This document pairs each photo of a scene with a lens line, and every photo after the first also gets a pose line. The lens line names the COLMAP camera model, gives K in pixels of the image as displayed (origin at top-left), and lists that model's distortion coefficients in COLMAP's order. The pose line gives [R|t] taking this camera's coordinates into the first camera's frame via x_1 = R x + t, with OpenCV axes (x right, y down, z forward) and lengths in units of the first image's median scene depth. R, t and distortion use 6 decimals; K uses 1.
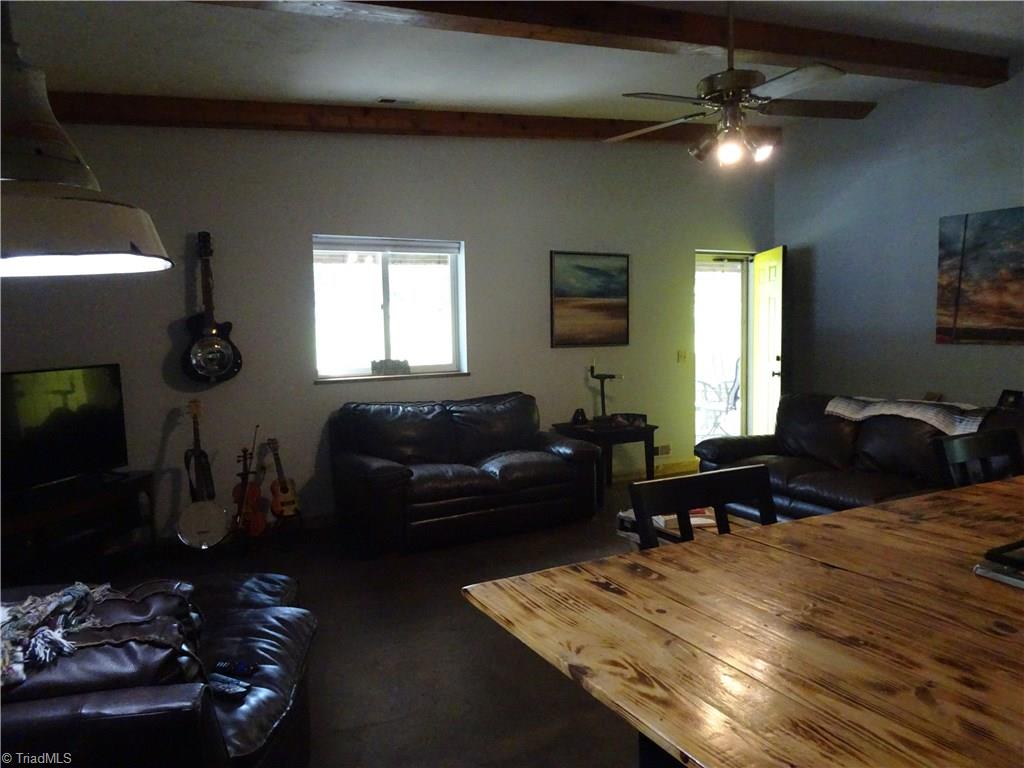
lens RADIAL K [[732.8, 0, 511.3], [0, 732.8, 382.9], [0, 0, 1]] dist [0.009259, -0.001911]
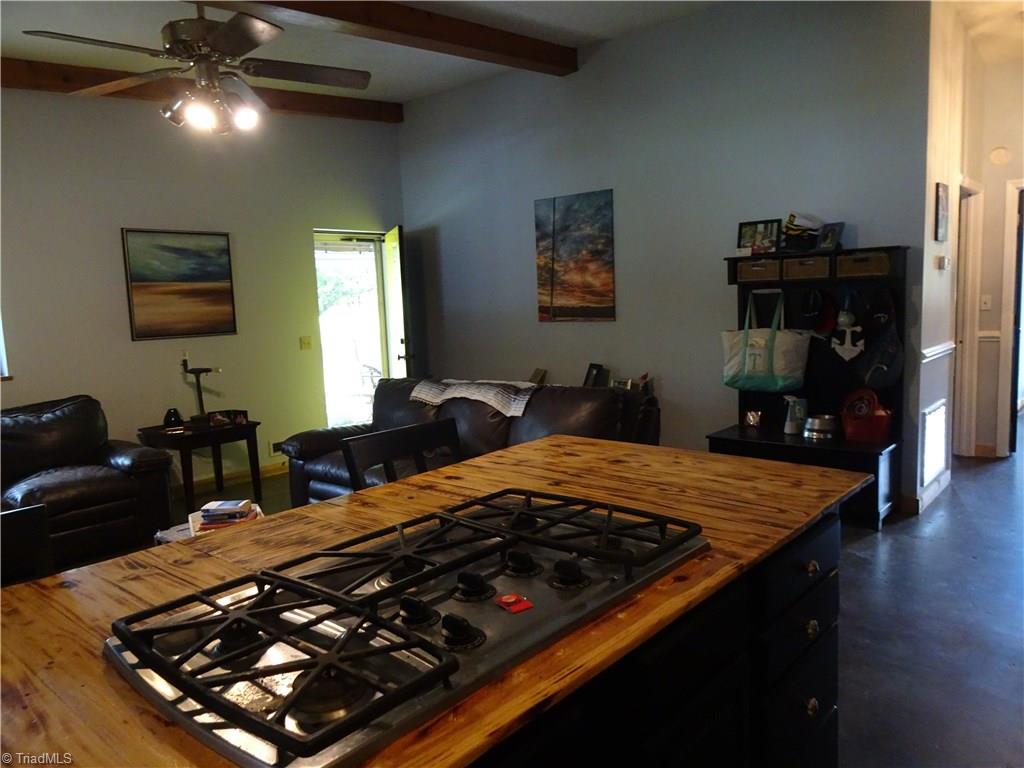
lens RADIAL K [[732.8, 0, 515.5], [0, 732.8, 383.8], [0, 0, 1]] dist [0.009259, -0.001911]
pose [[0.938018, -0.062553, 0.340894, 0.189814], [0.052623, 0.997879, 0.038310, -0.007028], [-0.342567, -0.017996, 0.939321, 0.030716]]
